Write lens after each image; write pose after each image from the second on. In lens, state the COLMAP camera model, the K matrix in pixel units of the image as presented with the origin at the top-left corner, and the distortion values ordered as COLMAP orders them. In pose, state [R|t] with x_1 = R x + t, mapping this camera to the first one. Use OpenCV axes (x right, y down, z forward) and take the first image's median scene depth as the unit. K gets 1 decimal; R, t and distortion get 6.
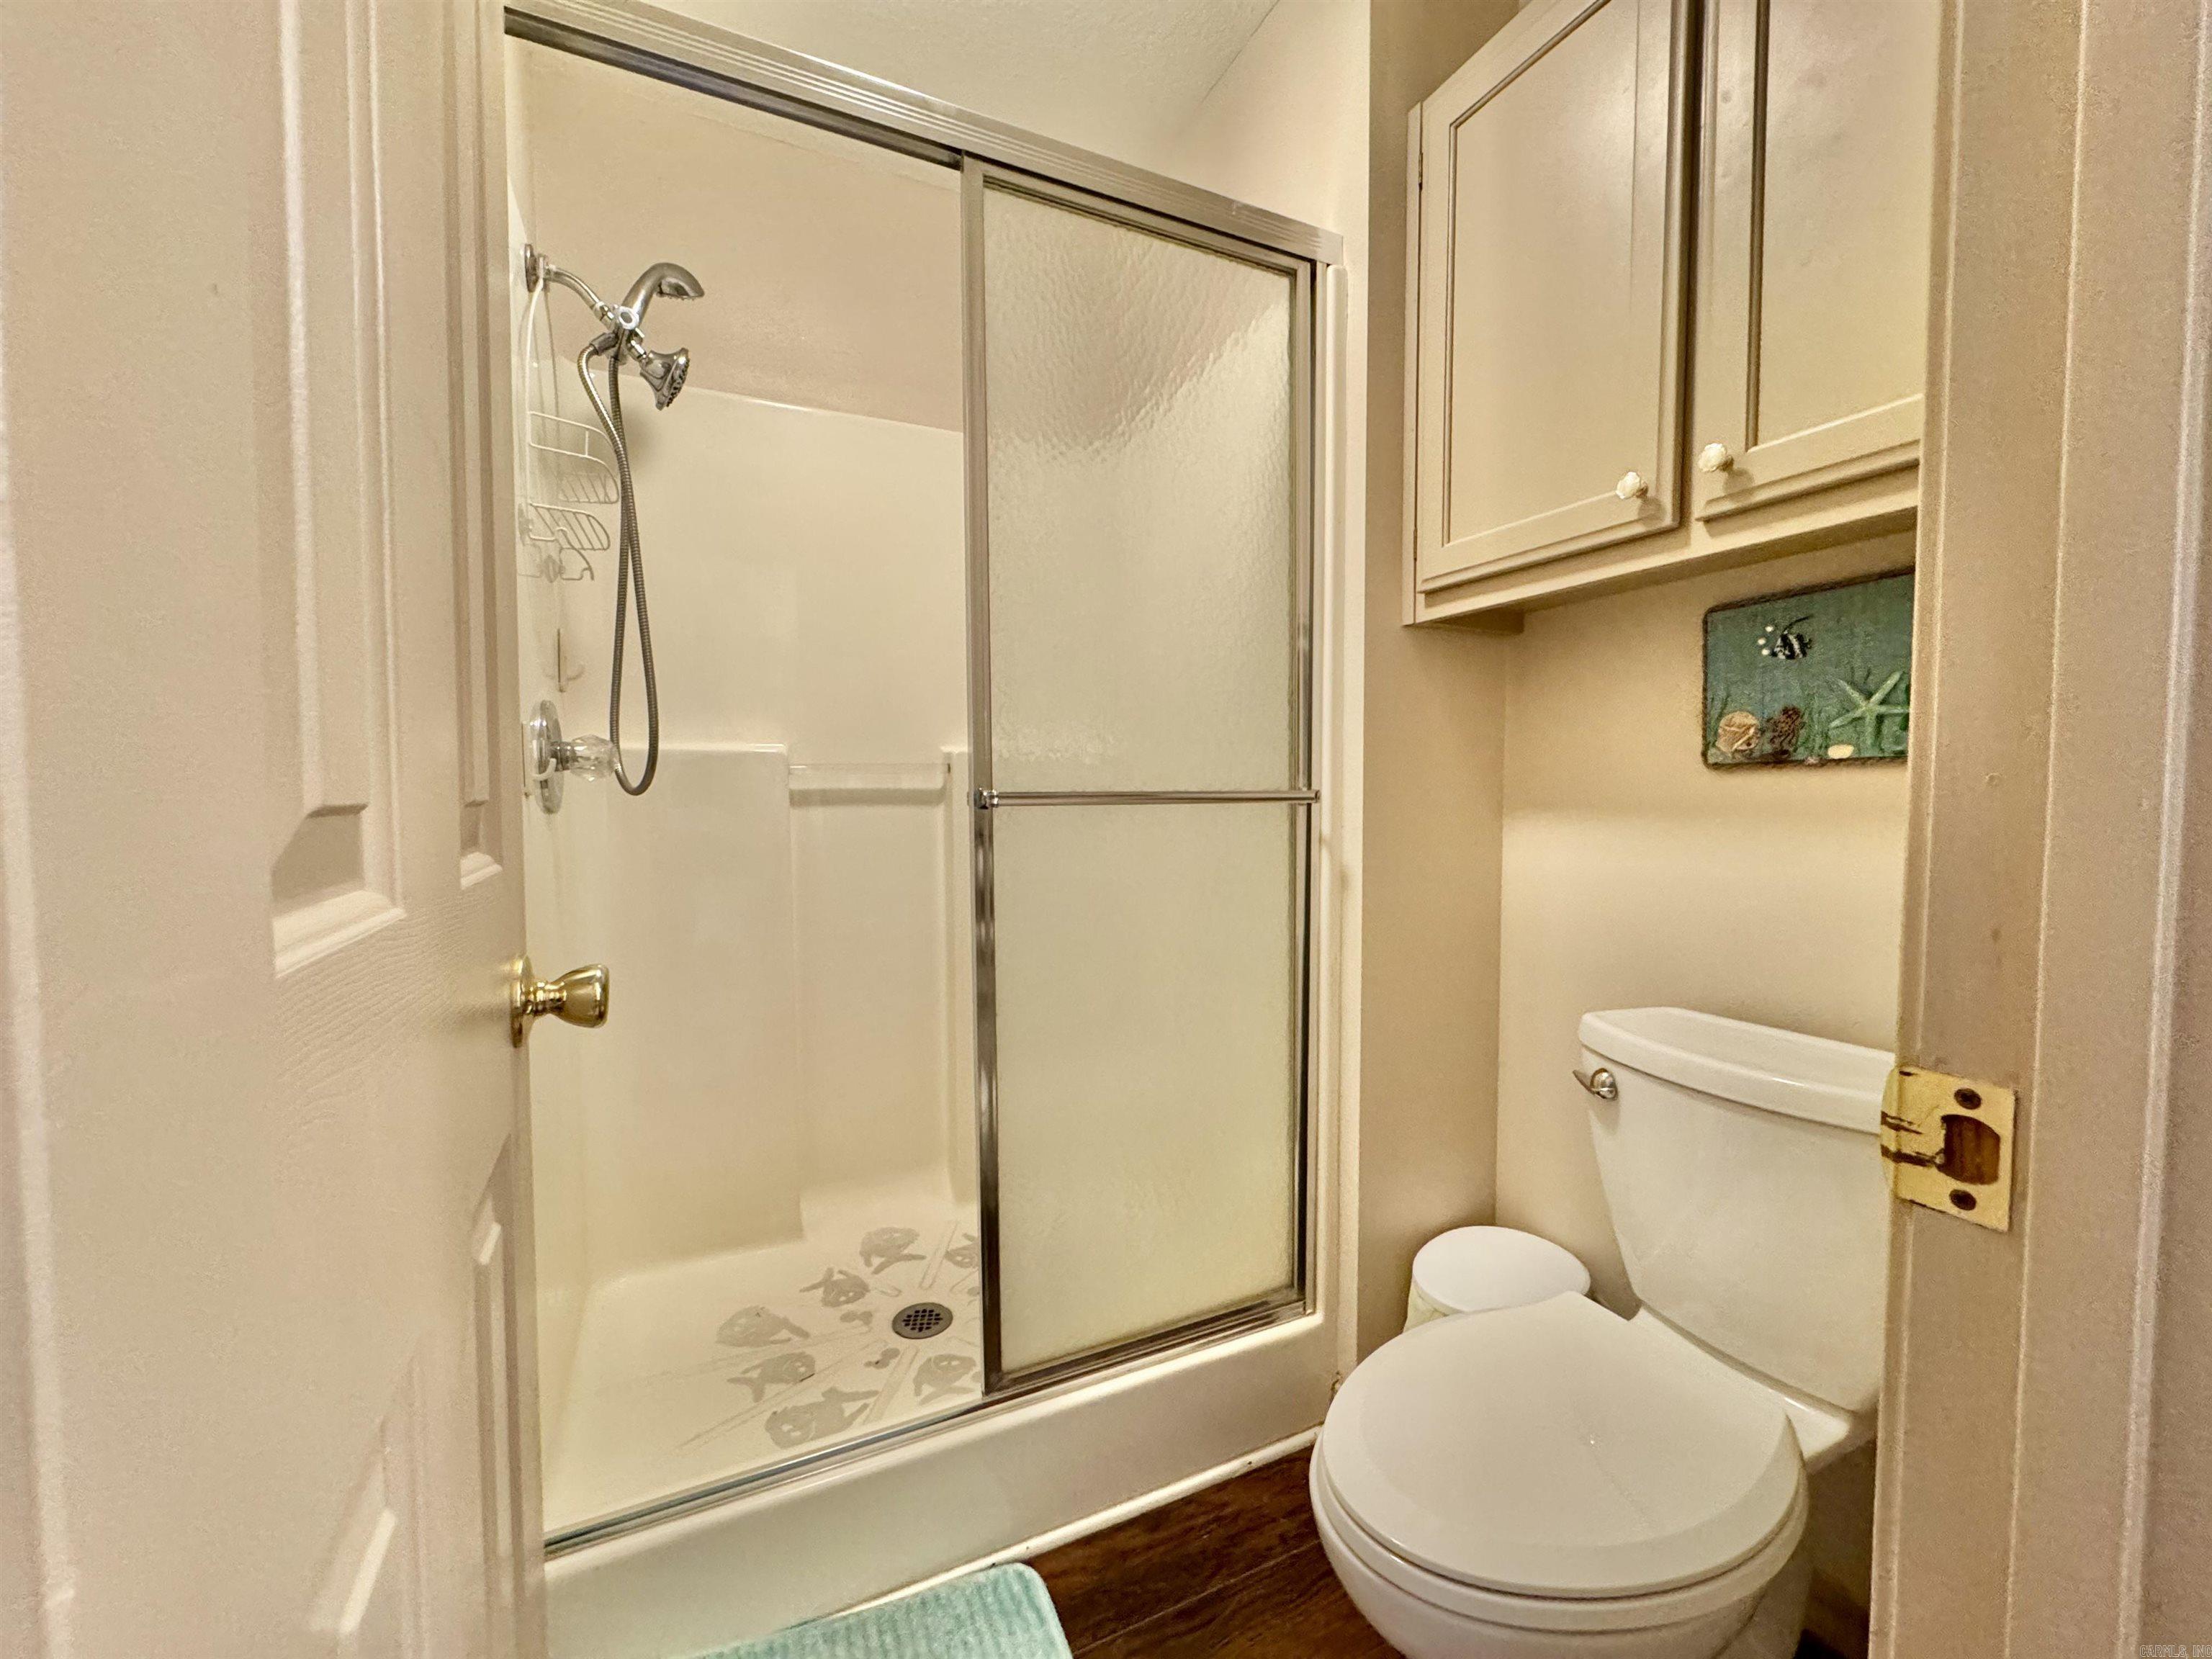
lens RADIAL K [[883.1, 0, 1094.1], [0, 883.1, 823.4], [0, 0, 1]] dist [-0.000511, -0.000031]
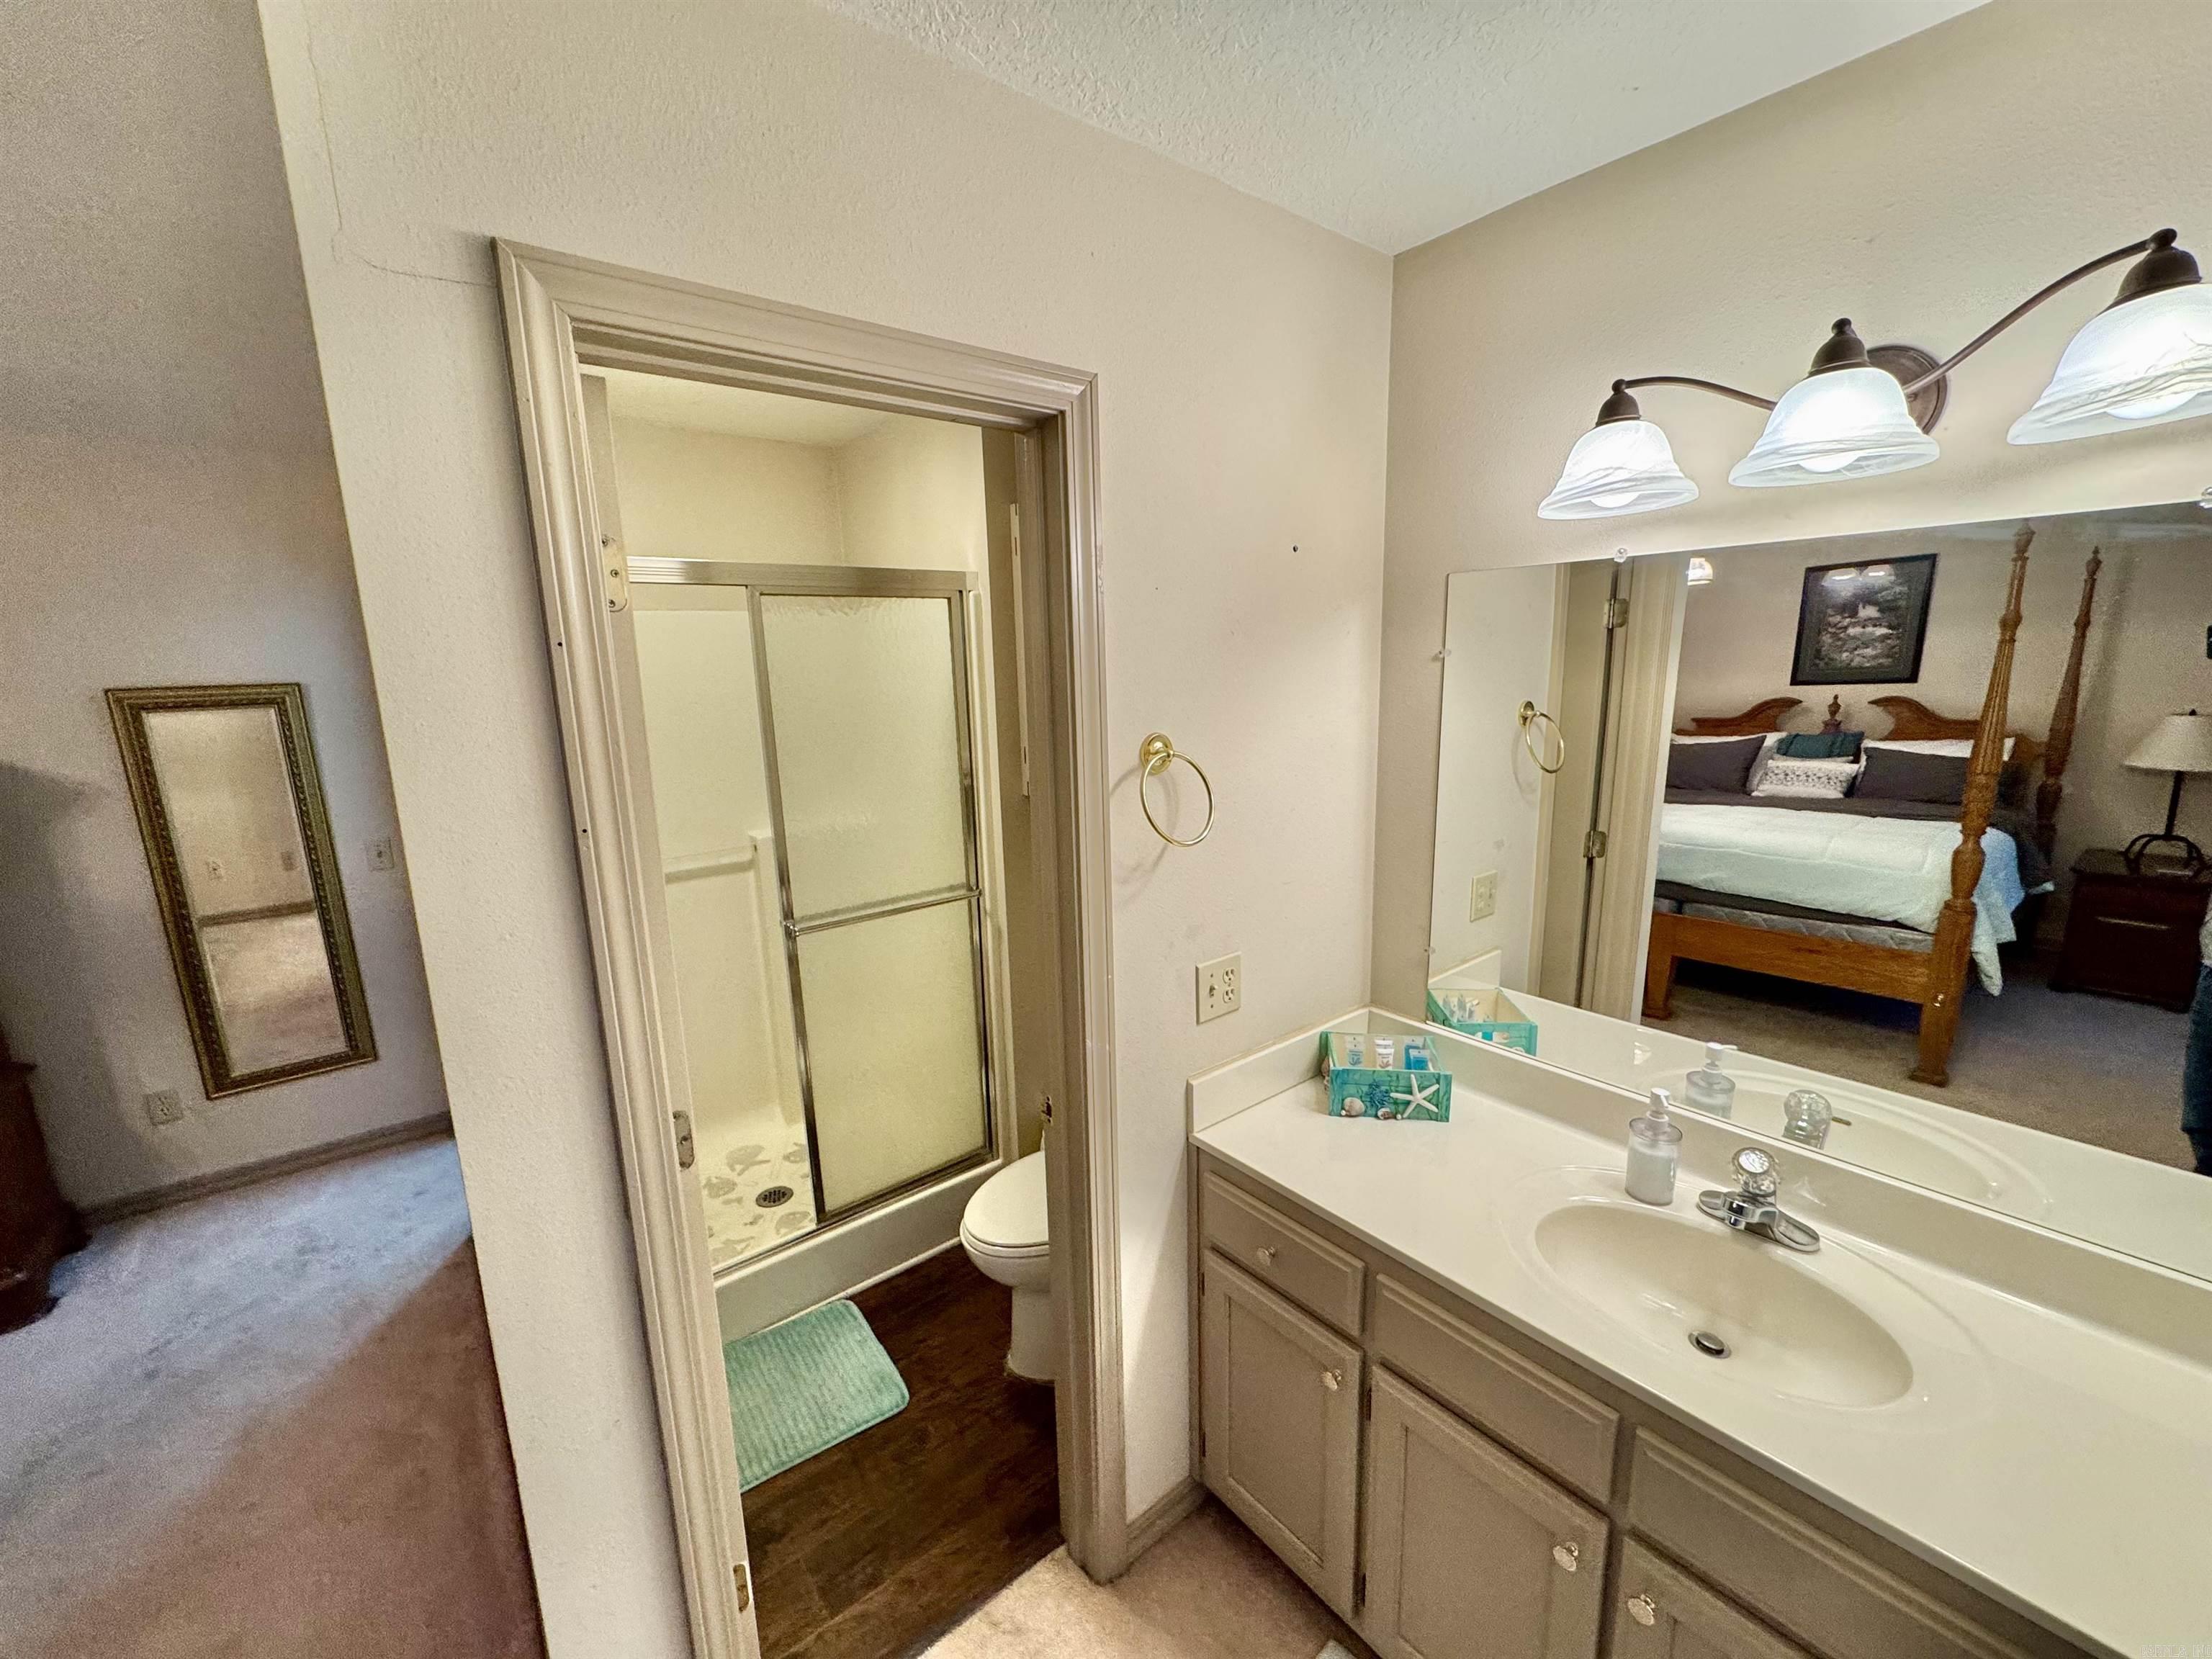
lens RADIAL K [[883.1, 0, 1115.8], [0, 883.1, 835.8], [0, 0, 1]] dist [-0.000511, -0.000031]
pose [[0.968171, -0.071057, 0.239990, 0.083225], [0.033732, 0.987150, 0.156197, -0.375976], [-0.248005, -0.143130, 0.958127, -0.712577]]
